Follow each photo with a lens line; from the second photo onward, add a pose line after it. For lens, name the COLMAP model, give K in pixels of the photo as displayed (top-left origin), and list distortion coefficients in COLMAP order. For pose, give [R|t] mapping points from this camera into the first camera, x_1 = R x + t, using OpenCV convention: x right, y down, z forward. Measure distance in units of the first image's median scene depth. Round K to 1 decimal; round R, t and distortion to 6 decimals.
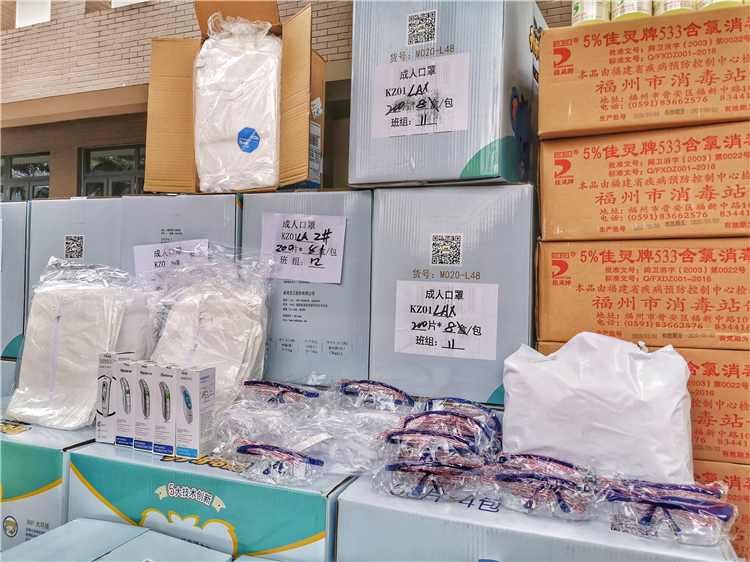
lens RADIAL K [[578.2, 0, 375.3], [0, 578.2, 273.7], [0, 0, 1]] dist [0.015786, -0.012889]
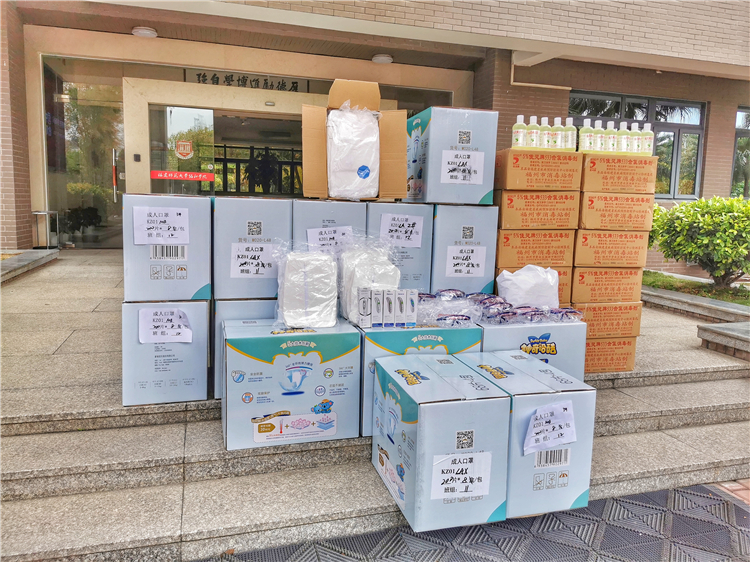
lens RADIAL K [[578.2, 0, 375.8], [0, 578.2, 283.5], [0, 0, 1]] dist [0.015786, -0.012889]
pose [[0.787052, -0.083574, 0.611199, -1.652941], [-0.016864, 0.987495, 0.156744, -0.202263], [-0.616656, -0.133673, 0.775801, -0.647992]]
